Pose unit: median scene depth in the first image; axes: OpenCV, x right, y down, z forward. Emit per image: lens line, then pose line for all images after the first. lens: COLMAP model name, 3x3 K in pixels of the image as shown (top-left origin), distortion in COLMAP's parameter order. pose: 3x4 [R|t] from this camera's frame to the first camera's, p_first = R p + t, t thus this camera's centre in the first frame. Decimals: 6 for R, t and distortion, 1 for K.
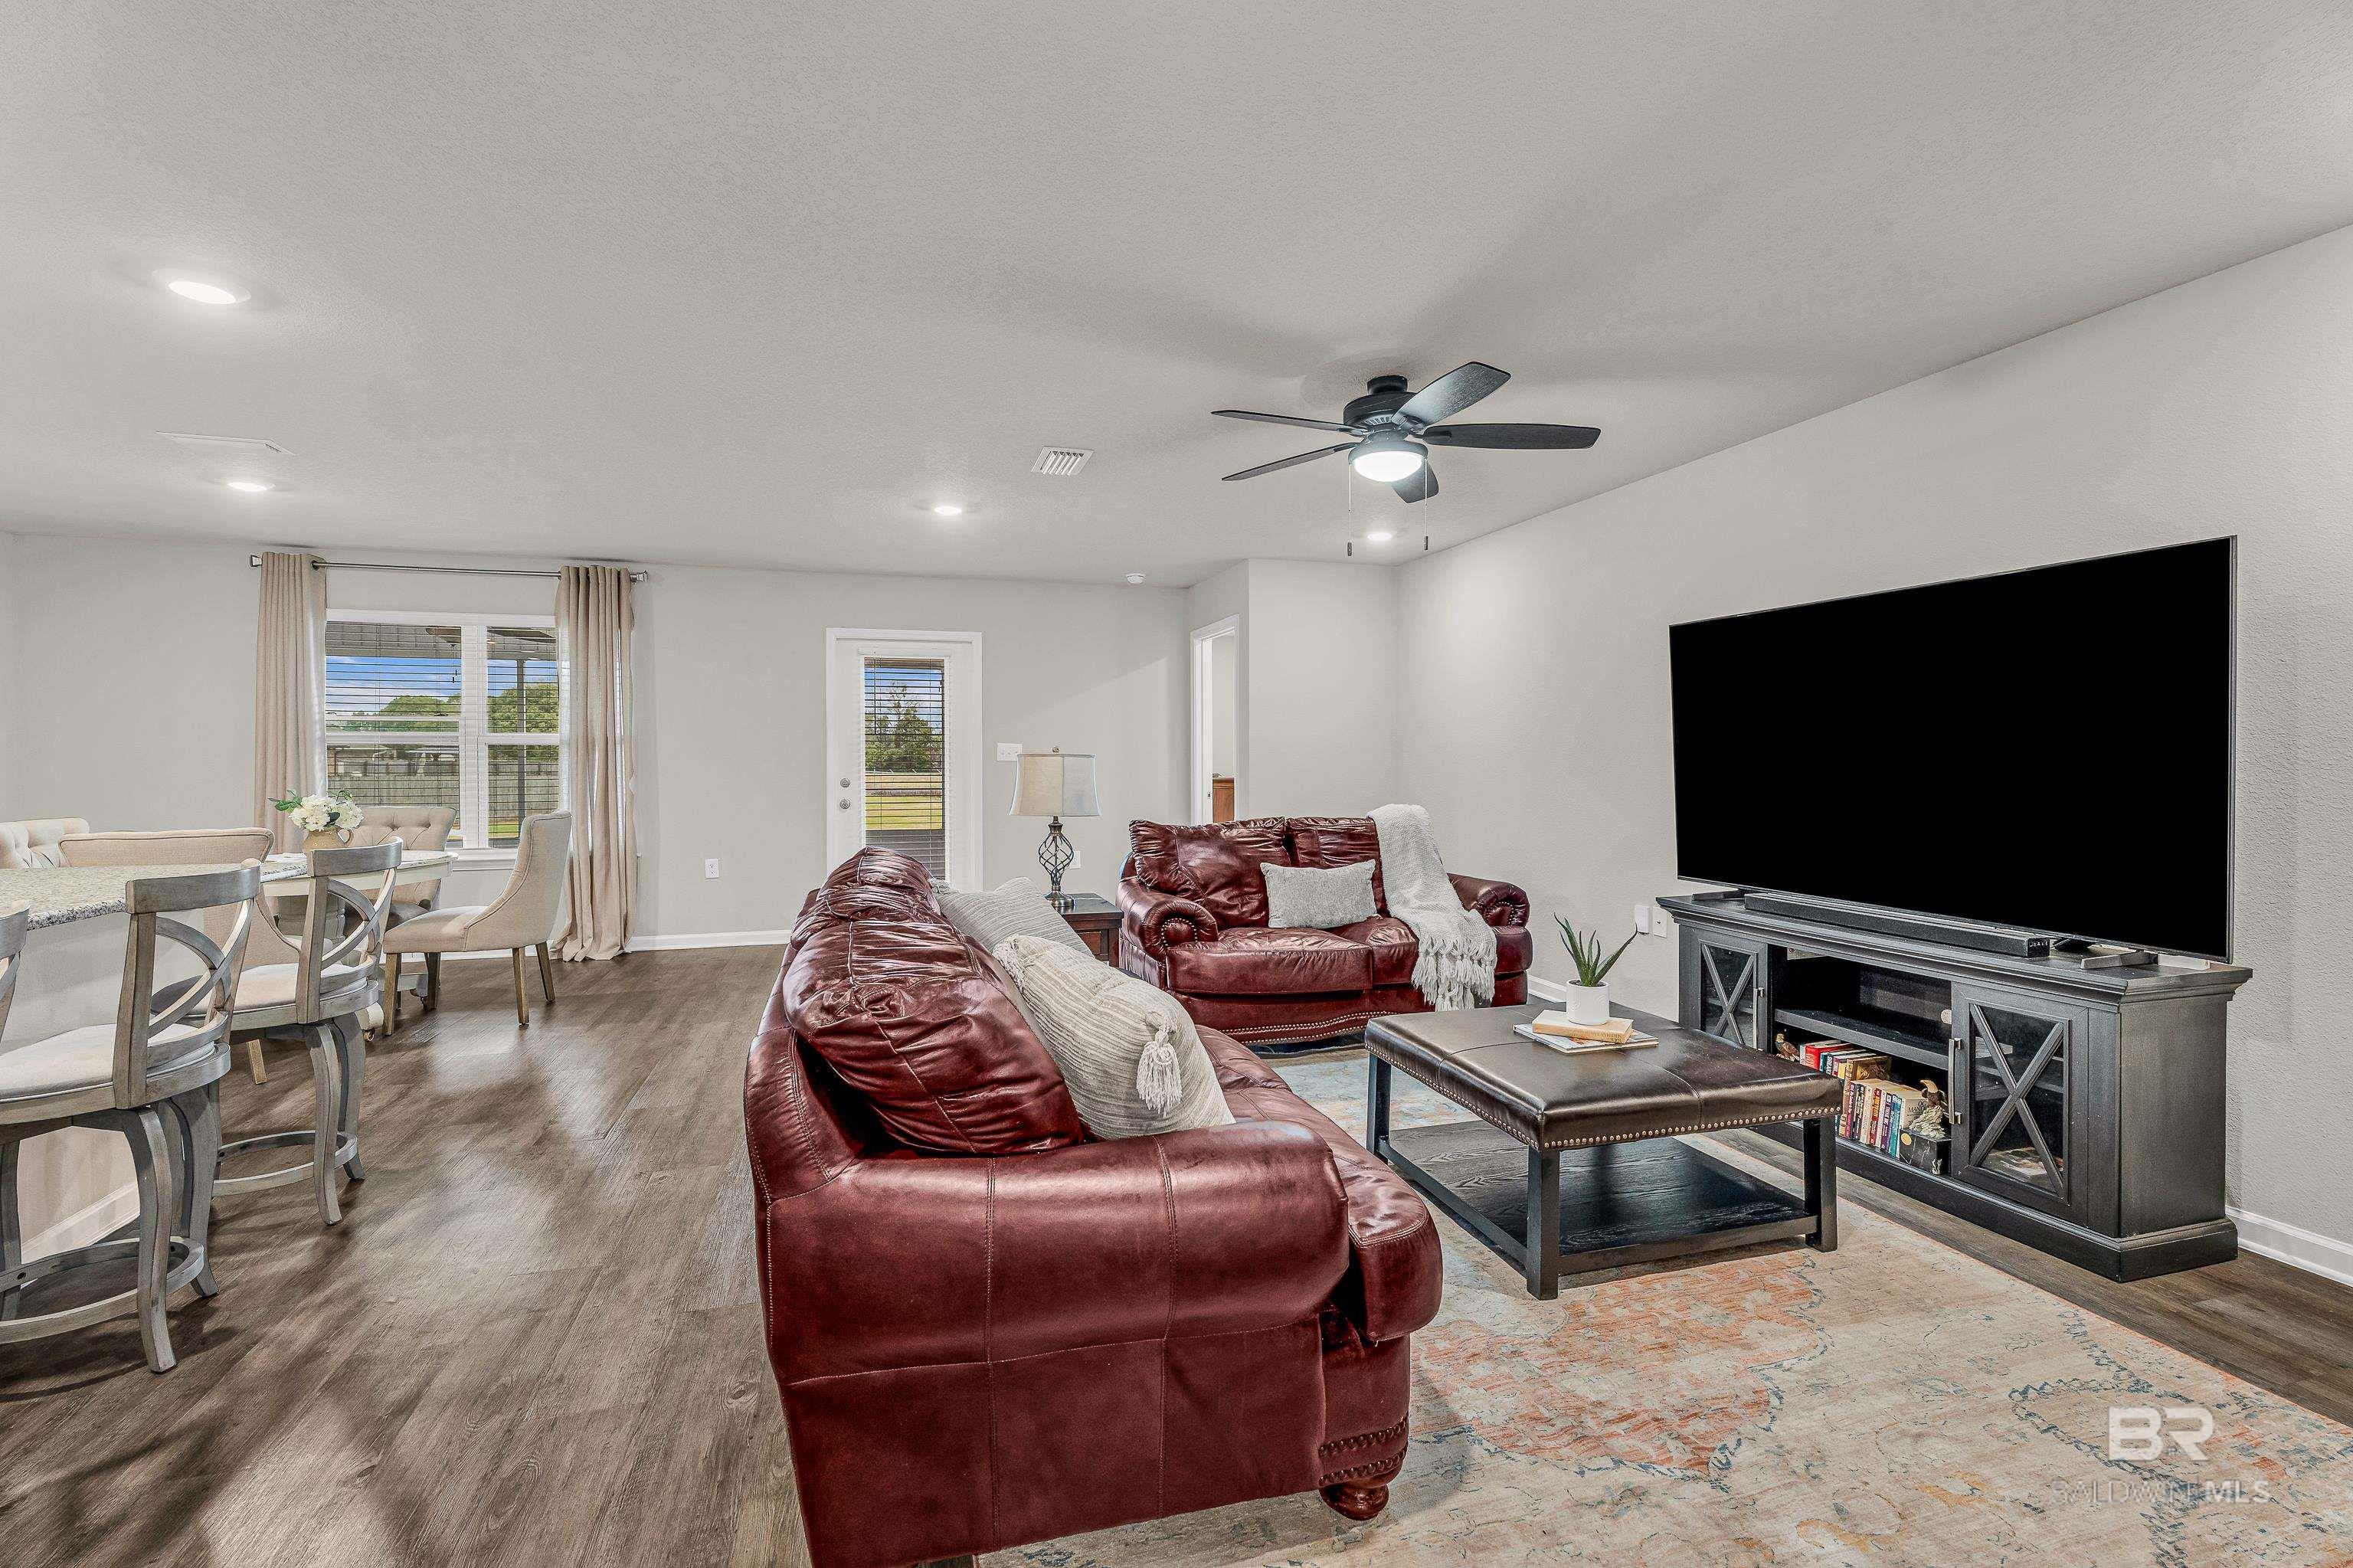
lens RADIAL K [[1064.2, 0, 1176.5], [0, 1064.2, 784.0], [0, 0, 1]] dist [0.001917, -0.010258]
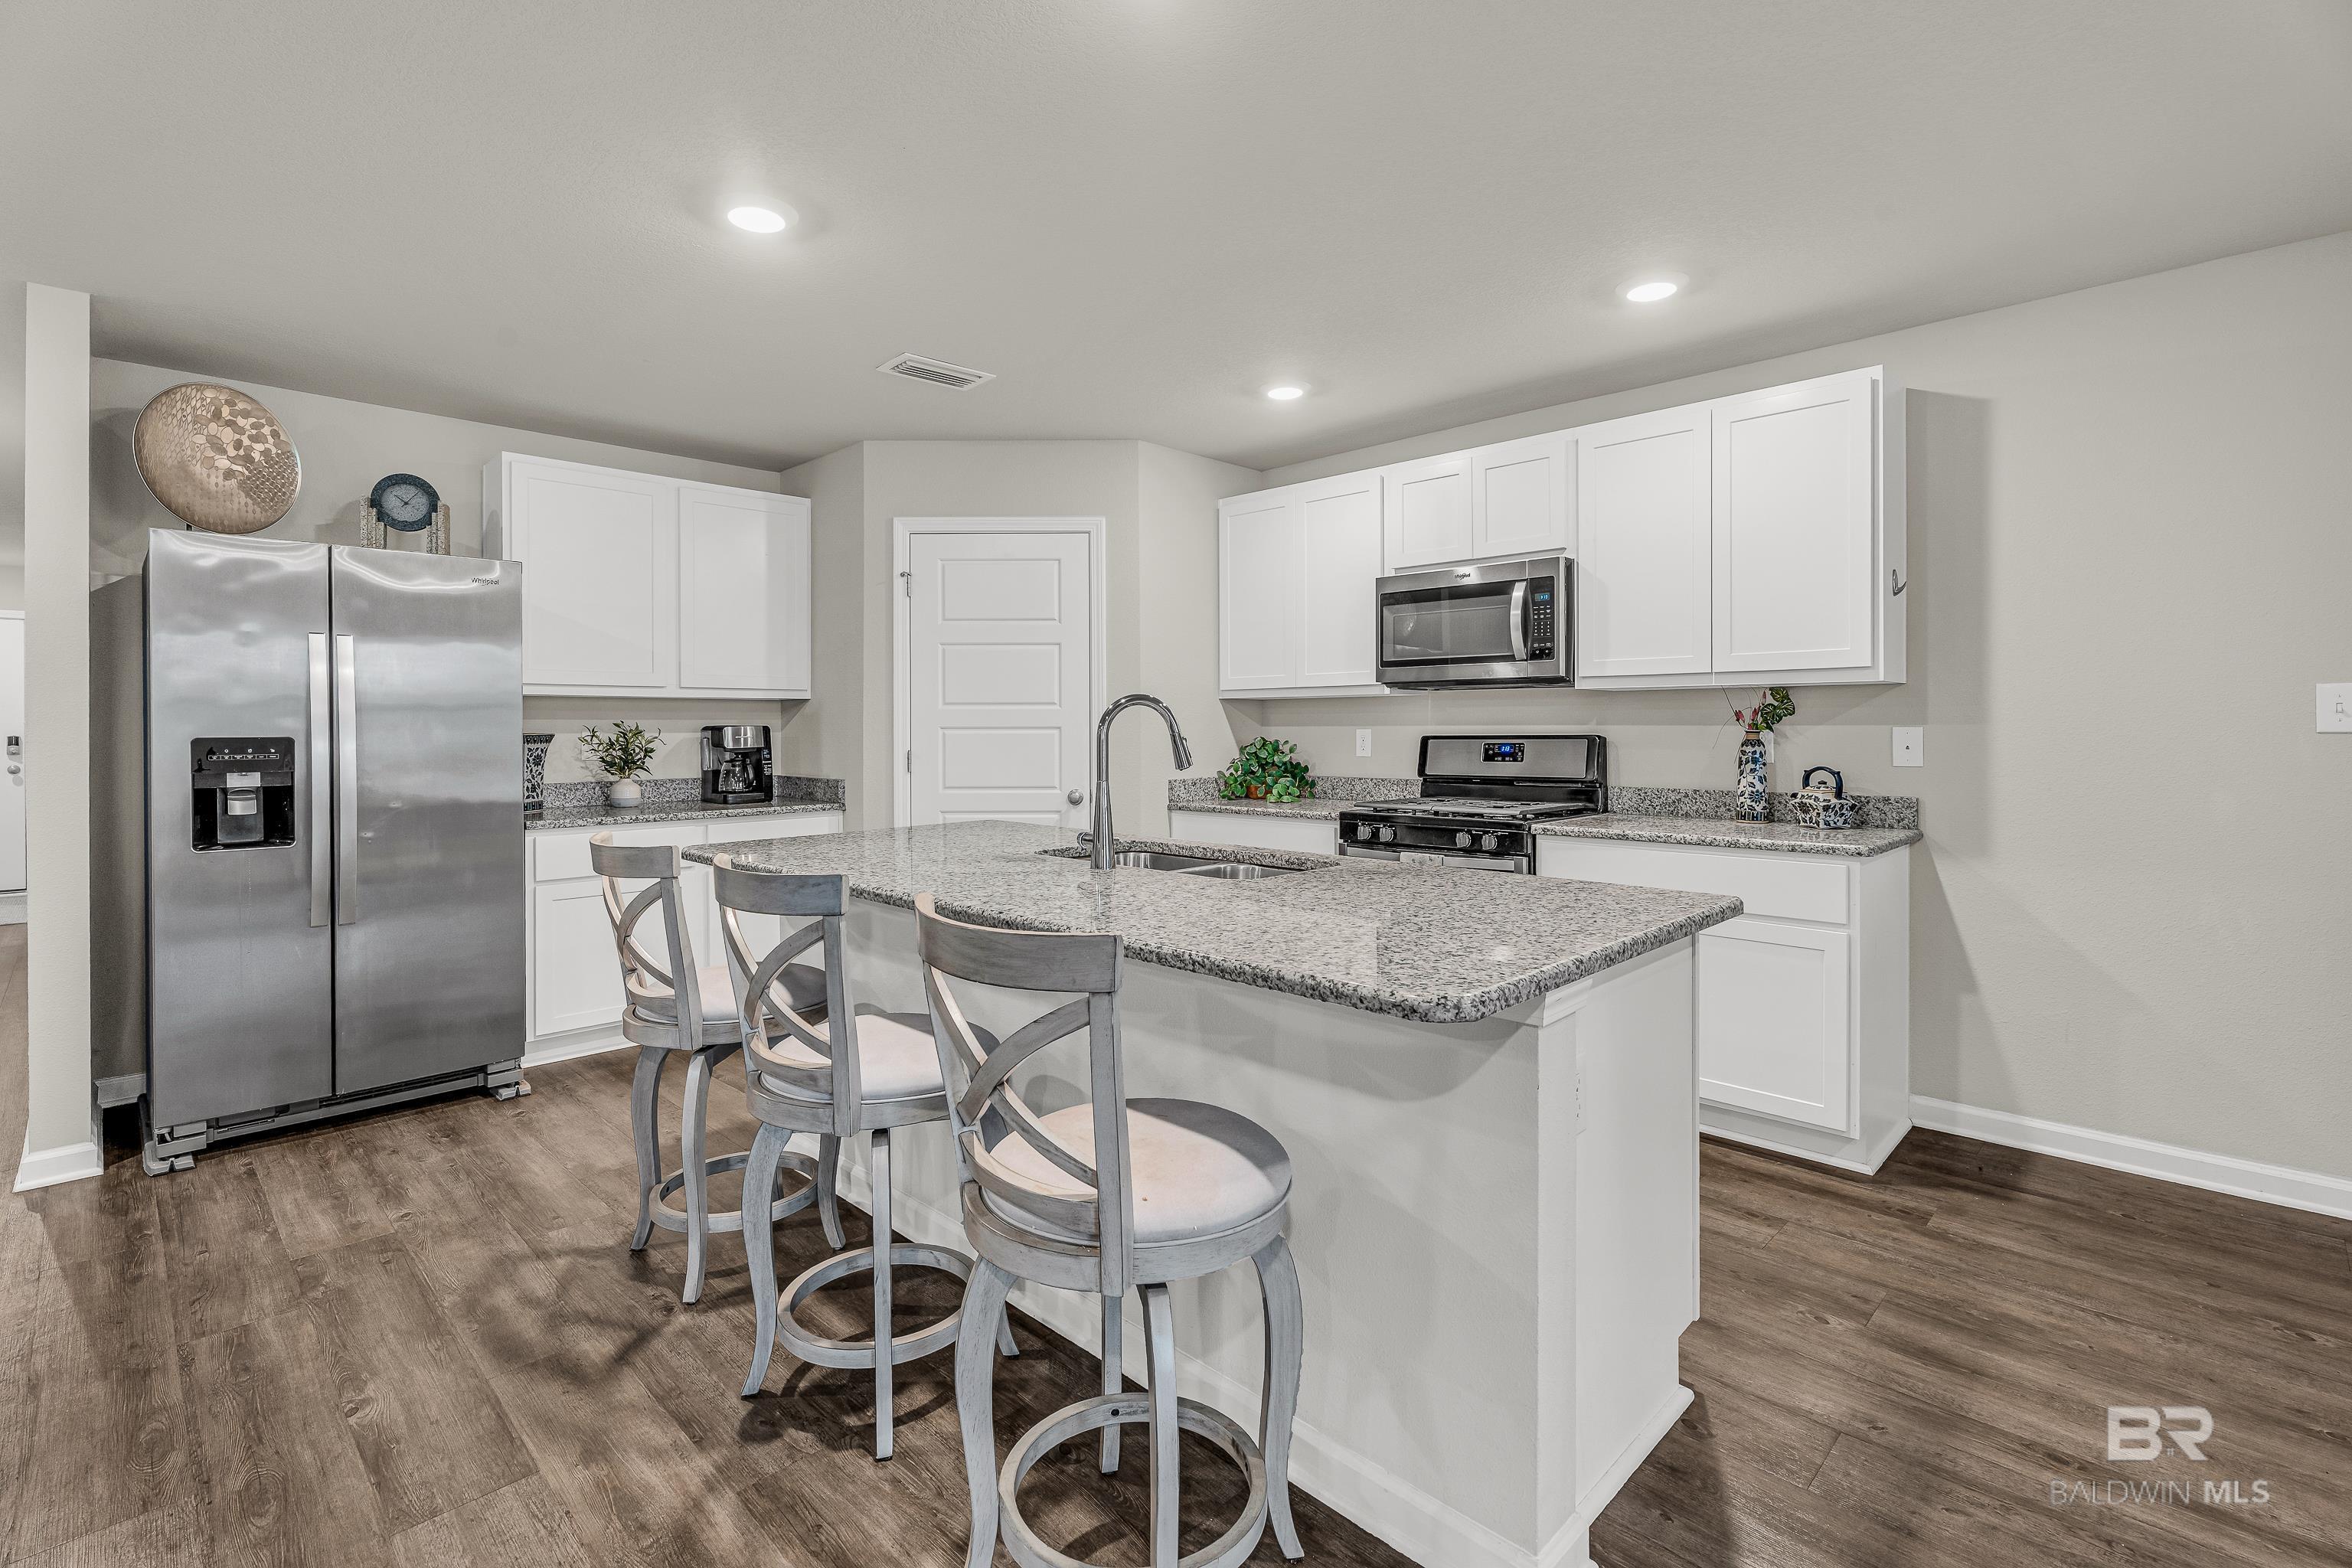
lens RADIAL K [[1075.9, 0, 1168.2], [0, 1075.9, 735.6], [0, 0, 1]] dist [0.002849, 0.000308]
pose [[-0.874236, 0.012740, -0.485335, -0.275899], [-0.003322, 0.999475, 0.032219, -0.020072], [0.485491, 0.029779, -0.873735, 0.664381]]
